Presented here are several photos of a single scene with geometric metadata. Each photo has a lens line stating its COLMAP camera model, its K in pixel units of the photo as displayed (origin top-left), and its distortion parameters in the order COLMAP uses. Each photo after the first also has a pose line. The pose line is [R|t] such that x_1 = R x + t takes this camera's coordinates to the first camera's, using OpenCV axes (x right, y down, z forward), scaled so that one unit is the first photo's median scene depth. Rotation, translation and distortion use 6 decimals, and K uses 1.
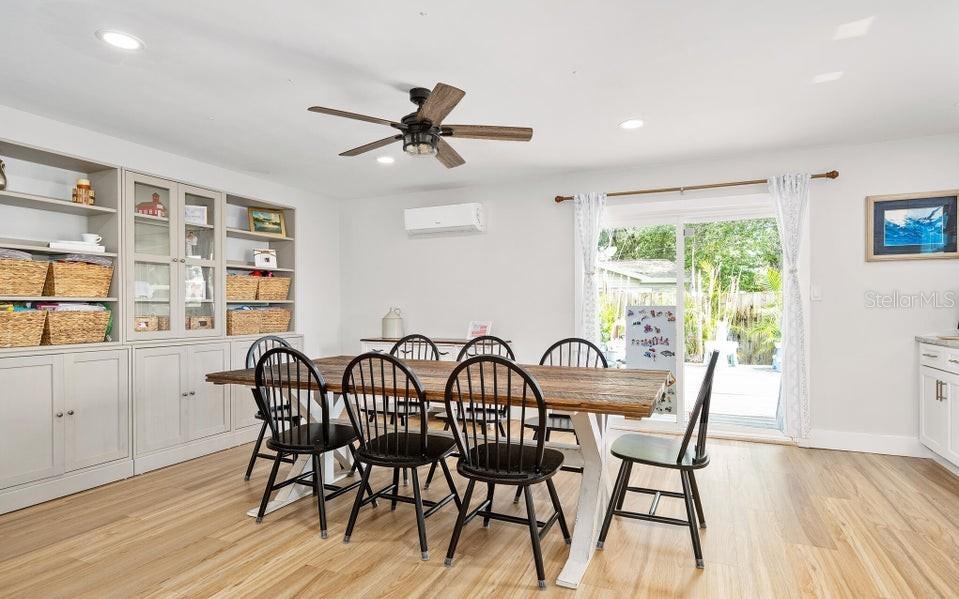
lens RADIAL K [[534.0, 0, 486.5], [0, 534.0, 302.5], [0, 0, 1]] dist [-0.000684, -0.000194]
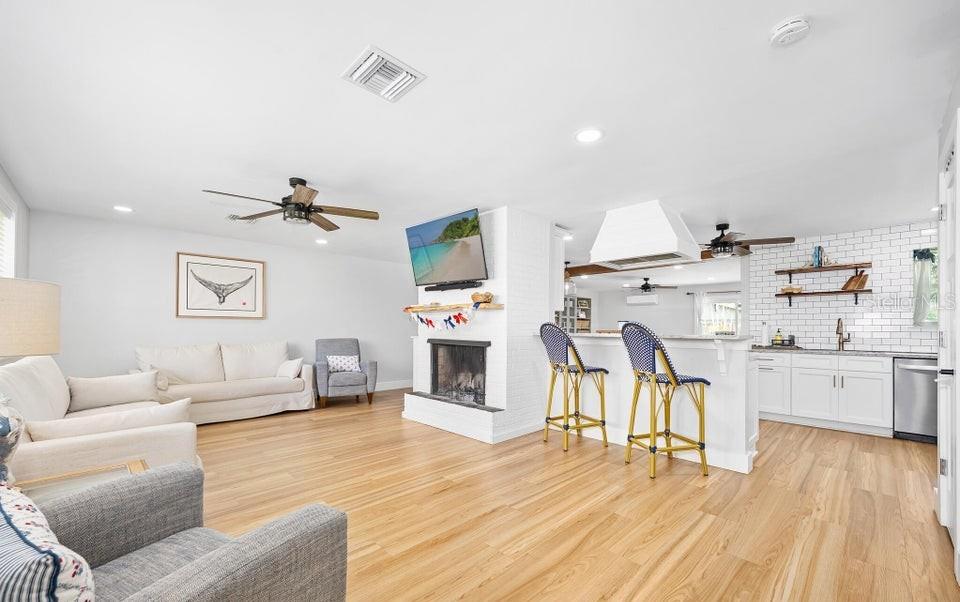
lens RADIAL K [[391.4, 0, 473.1], [0, 391.4, 327.4], [0, 0, 1]] dist [0.000069, -0.000123]
pose [[0.920496, 0.006652, -0.390696, -0.105346], [-0.008606, 0.999958, -0.003249, 0.004647], [0.390657, 0.006353, 0.920514, -1.408999]]
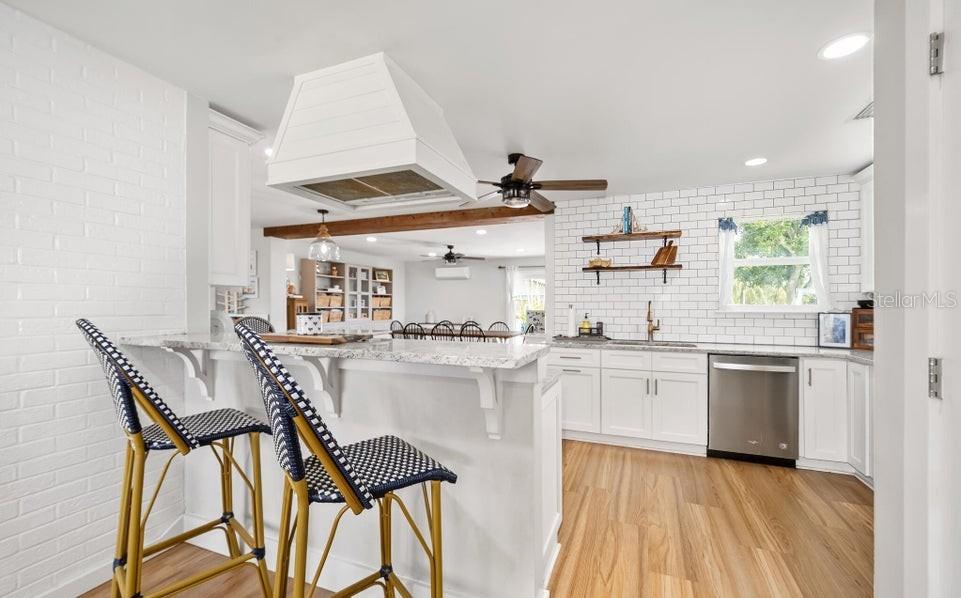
lens RADIAL K [[418.7, 0, 487.6], [0, 418.7, 304.4], [0, 0, 1]] dist [0.000088, -0.000003]
pose [[0.999220, 0.004082, 0.039282, 0.002122], [-0.004090, 0.999992, 0.000114, -0.019324], [-0.039281, -0.000274, 0.999228, -0.978143]]
